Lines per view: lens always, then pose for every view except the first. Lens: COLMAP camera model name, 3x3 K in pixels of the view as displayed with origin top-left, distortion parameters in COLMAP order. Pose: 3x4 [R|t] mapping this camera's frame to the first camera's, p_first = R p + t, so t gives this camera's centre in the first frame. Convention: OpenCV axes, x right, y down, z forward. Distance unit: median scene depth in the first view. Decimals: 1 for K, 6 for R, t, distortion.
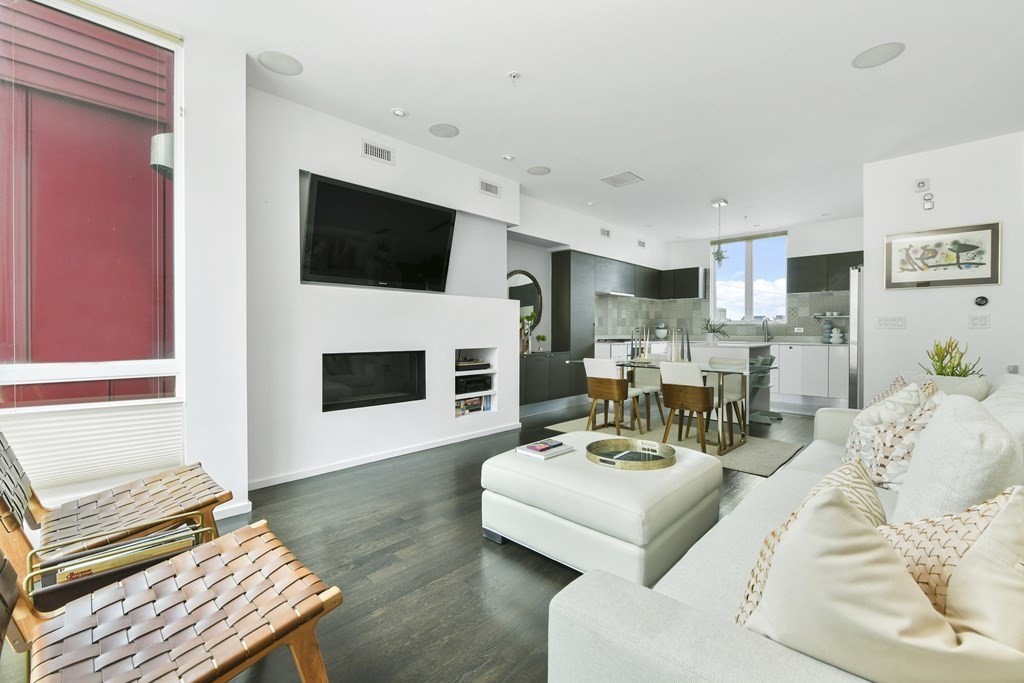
lens RADIAL K [[427.9, 0, 517.1], [0, 427.9, 333.7], [0, 0, 1]] dist [-0.004456, -0.000295]
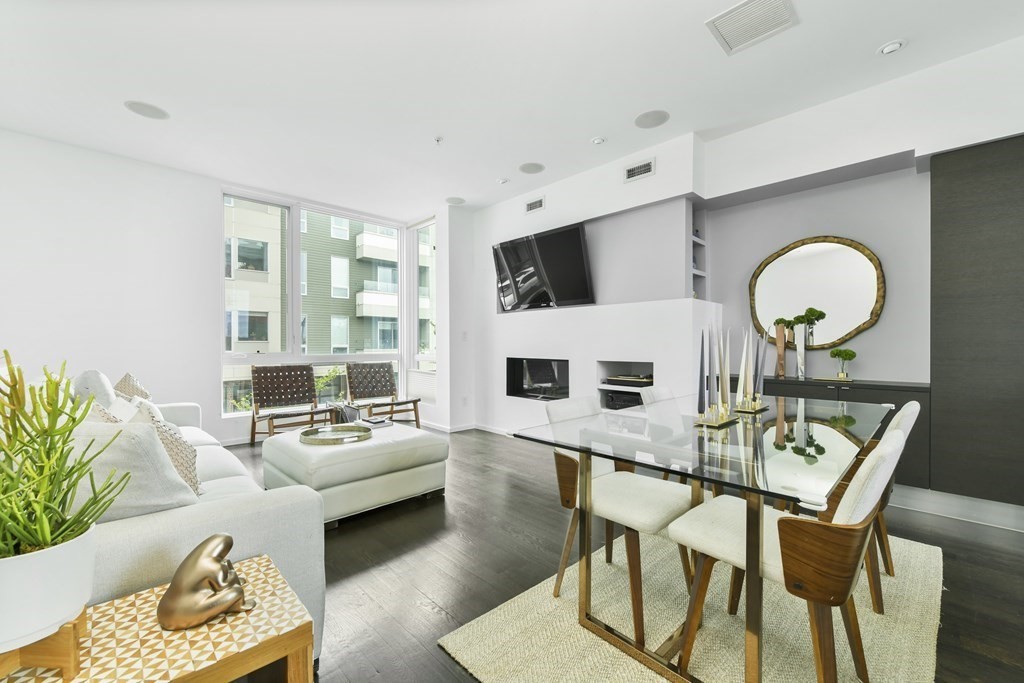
lens RADIAL K [[412.1, 0, 515.5], [0, 412.1, 345.8], [0, 0, 1]] dist [-0.005898, -0.000120]
pose [[-0.028194, 0.003151, -0.999598, 0.773417], [-0.004946, 0.999982, 0.003292, -0.000237], [0.999590, 0.005037, -0.028178, 0.812760]]
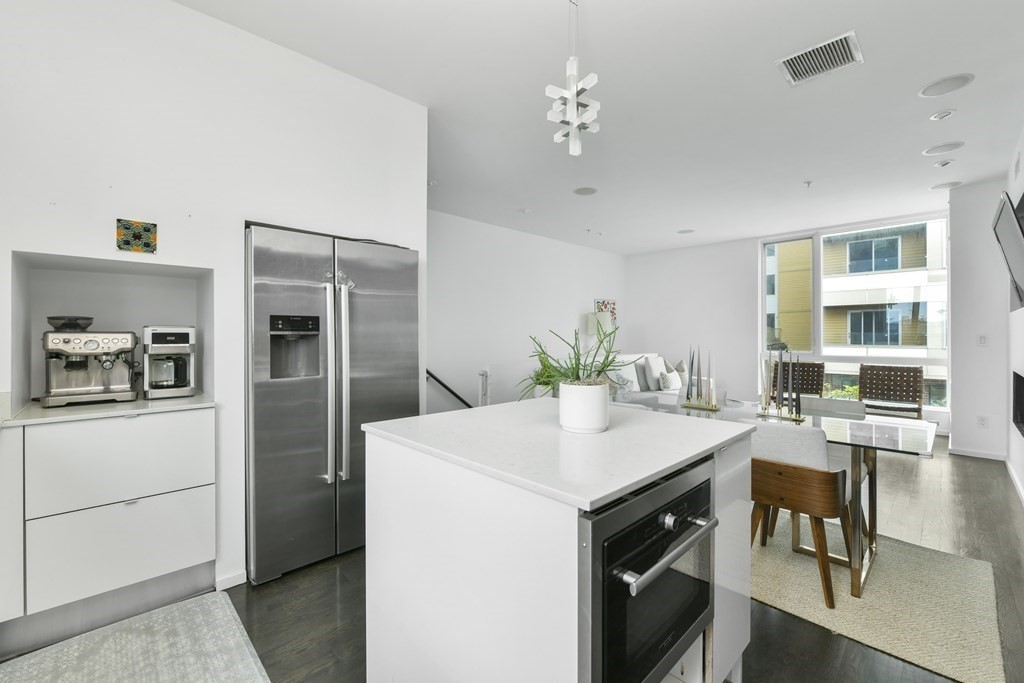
lens RADIAL K [[427.9, 0, 517.1], [0, 427.9, 333.7], [0, 0, 1]] dist [-0.004456, -0.000295]
pose [[-0.999691, -0.000447, 0.024844, 0.642960], [-0.000405, 0.999998, 0.001692, -0.041295], [-0.024845, 0.001681, -0.999690, 1.647270]]
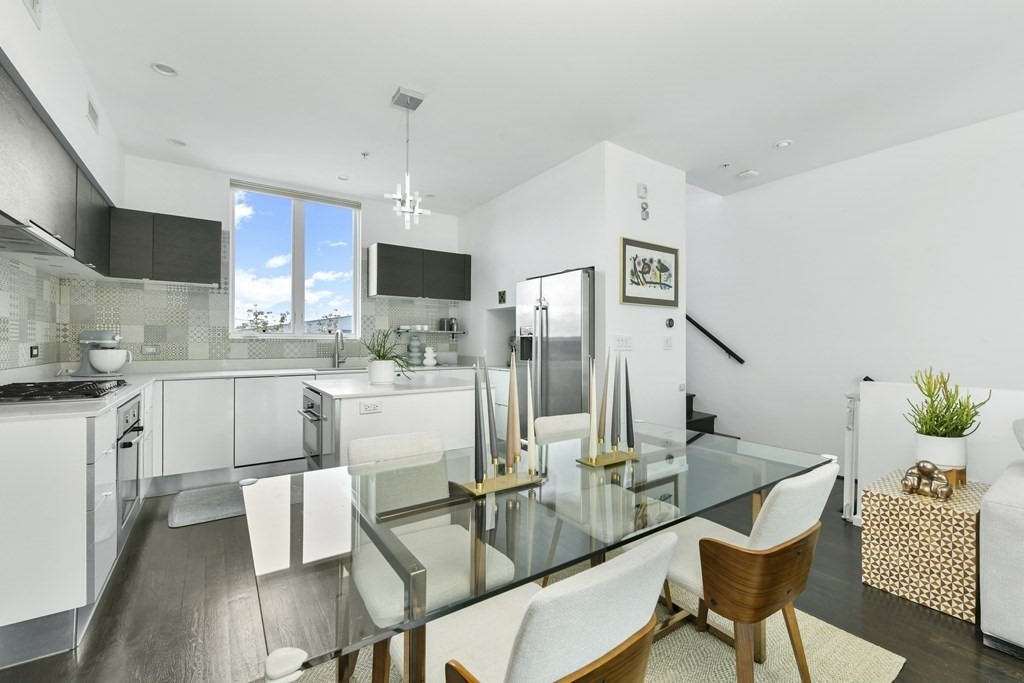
lens RADIAL K [[429.4, 0, 517.1], [0, 429.4, 340.3], [0, 0, 1]] dist [-0.005680, -0.000773]
pose [[0.189275, 0.003135, 0.981919, 0.011616], [0.005323, 0.999977, -0.004218, -0.028287], [-0.981910, 0.006026, 0.189254, 0.996256]]
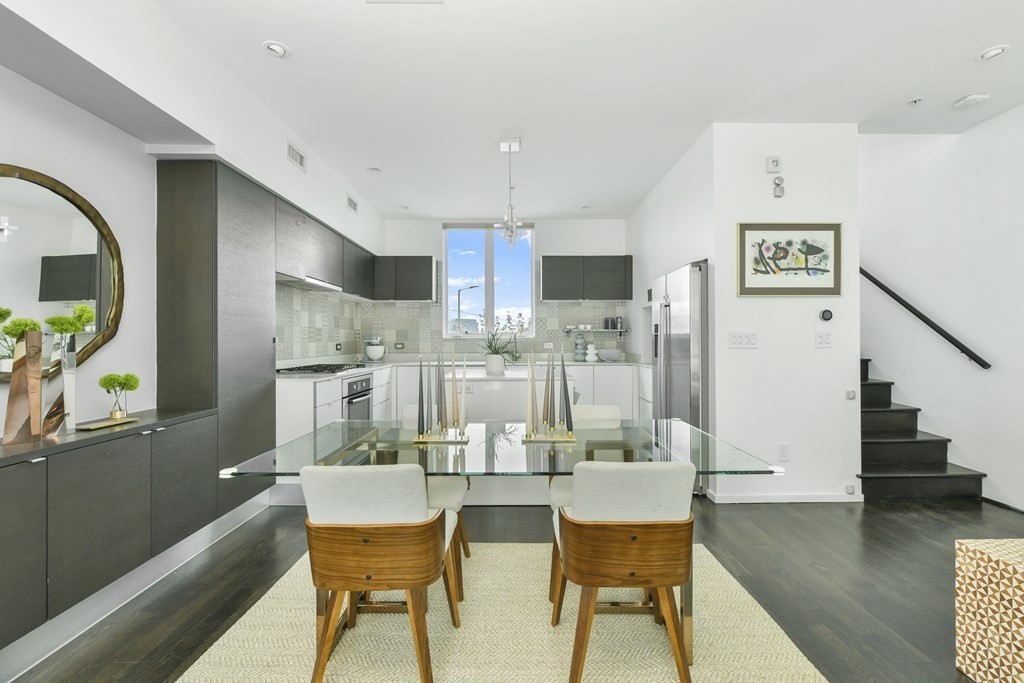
lens RADIAL K [[429.4, 0, 517.1], [0, 429.4, 340.3], [0, 0, 1]] dist [-0.005680, -0.000773]
pose [[0.713828, -0.003786, 0.700310, 0.059106], [0.009527, 0.999945, -0.004305, -0.025524], [-0.700256, 0.009745, 0.713825, 0.705349]]
